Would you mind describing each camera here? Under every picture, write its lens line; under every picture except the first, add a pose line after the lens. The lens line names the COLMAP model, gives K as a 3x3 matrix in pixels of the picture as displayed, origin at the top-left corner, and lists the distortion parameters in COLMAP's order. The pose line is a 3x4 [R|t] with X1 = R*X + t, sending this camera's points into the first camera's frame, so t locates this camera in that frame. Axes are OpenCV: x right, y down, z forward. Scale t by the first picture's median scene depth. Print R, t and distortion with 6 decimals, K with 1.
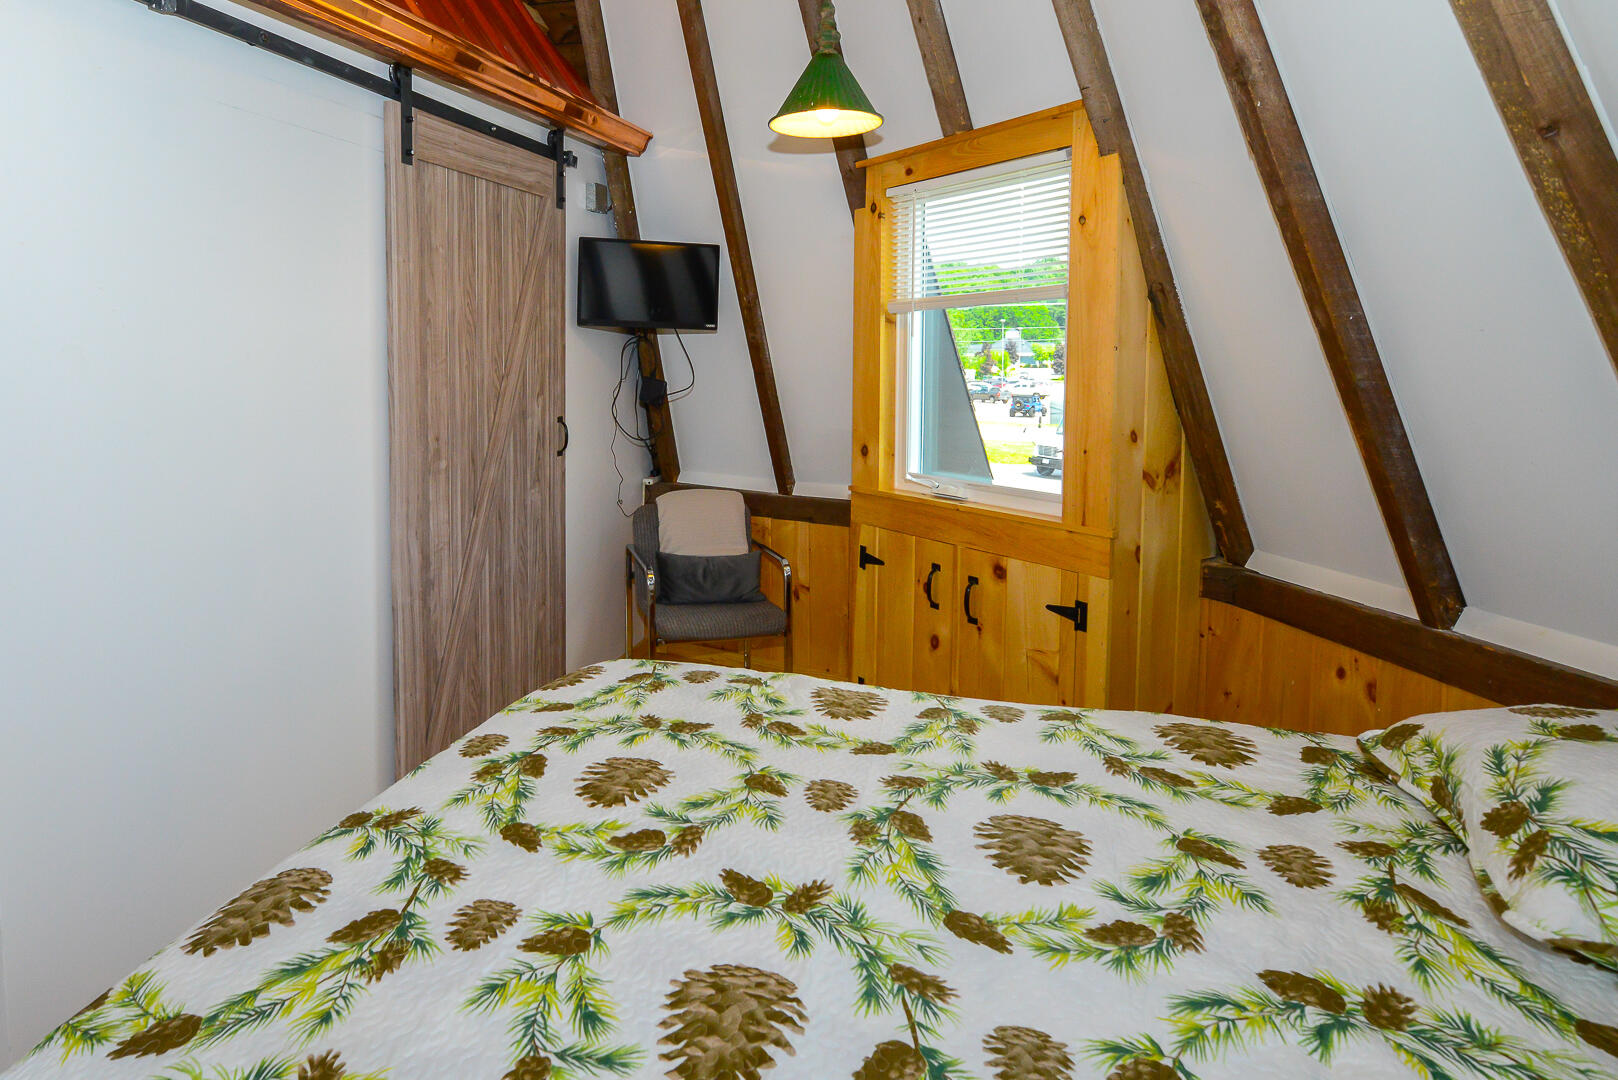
lens RADIAL K [[909.4, 0, 807.1], [0, 909.4, 427.2], [0, 0, 1]] dist [-0.009786, -0.002507]
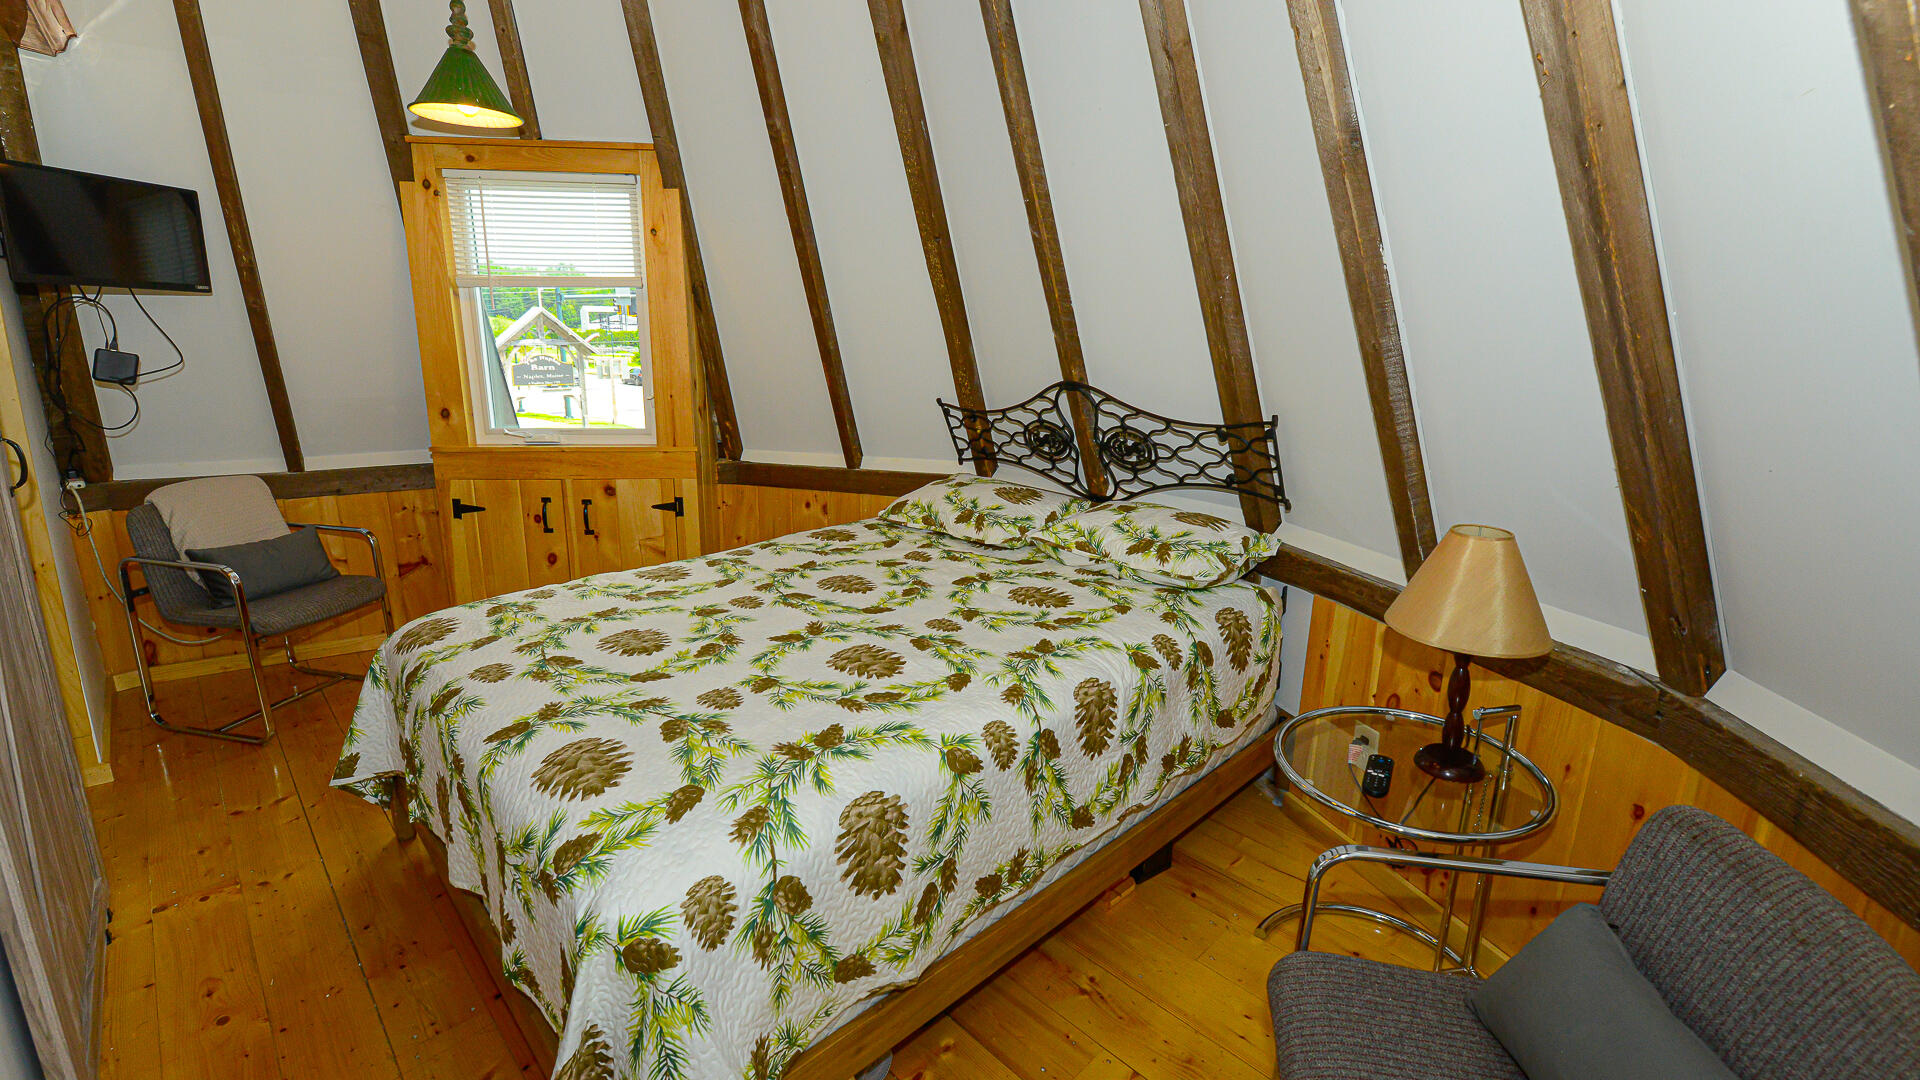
lens RADIAL K [[843.9, 0, 960.0], [0, 843.9, 540.0], [0, 0, 1]] dist [0.001277, 0.000063]
pose [[0.404525, -0.220542, 0.887536, -0.854674], [0.049622, 0.974350, 0.219498, -0.025704], [-0.913180, -0.044751, 0.405093, 0.001229]]
